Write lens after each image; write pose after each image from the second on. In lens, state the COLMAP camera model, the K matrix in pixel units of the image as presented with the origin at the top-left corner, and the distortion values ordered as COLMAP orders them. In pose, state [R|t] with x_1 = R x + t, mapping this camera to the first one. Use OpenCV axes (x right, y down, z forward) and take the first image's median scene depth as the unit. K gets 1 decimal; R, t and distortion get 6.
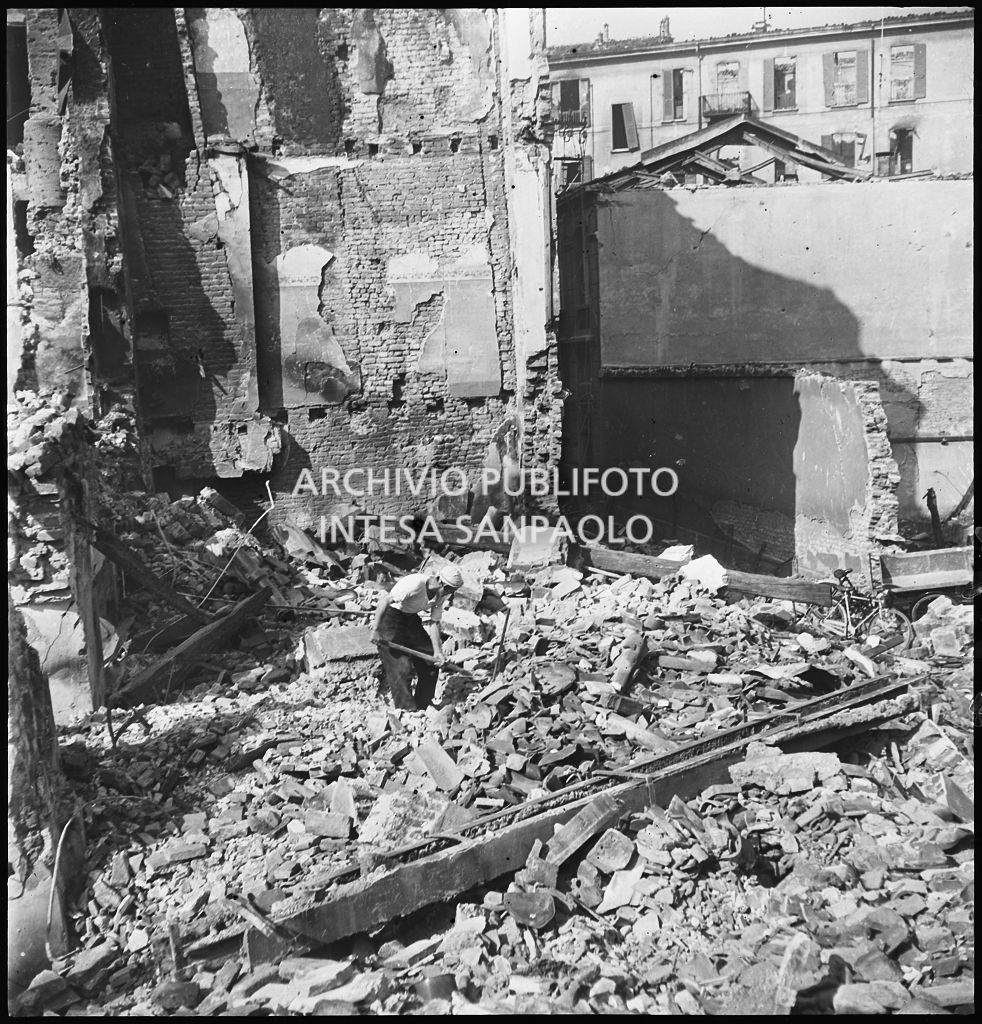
lens RADIAL K [[1270.7, 0, 491.9], [0, 1270.7, 518.0], [0, 0, 1]] dist [0.019015, -0.101449]
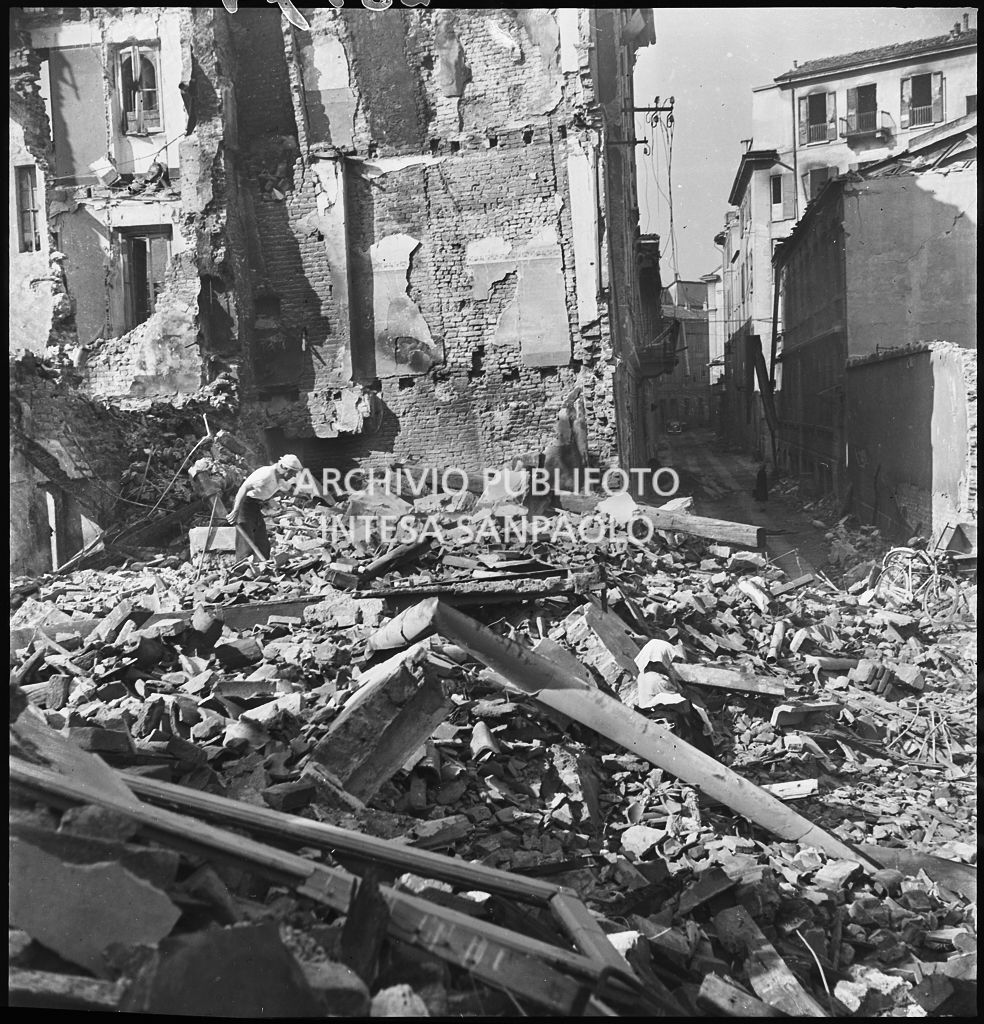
lens RADIAL K [[1270.7, 0, 492.9], [0, 1270.7, 518.0], [0, 0, 1]] dist [0.019015, -0.101449]
pose [[0.944373, 0.021843, -0.328151, 0.314659], [-0.027177, 0.999562, -0.011678, 0.050253], [0.327752, 0.019947, 0.944553, -0.042046]]
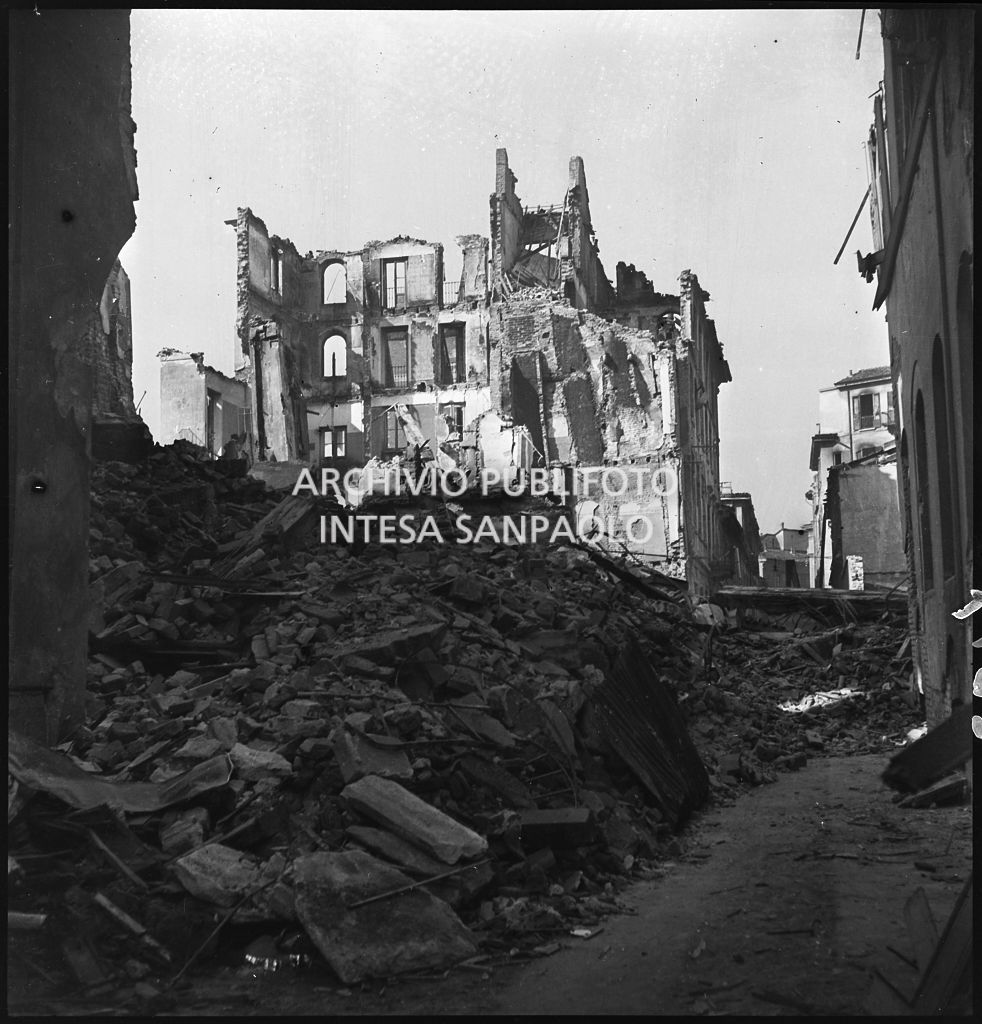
lens RADIAL K [[1270.7, 0, 491.9], [0, 1270.7, 518.0], [0, 0, 1]] dist [0.019015, -0.101449]
pose [[0.907541, -0.025443, -0.419193, 0.735117], [-0.063409, 0.978419, -0.196663, 0.325184], [0.415150, 0.205060, 0.886342, -1.301388]]
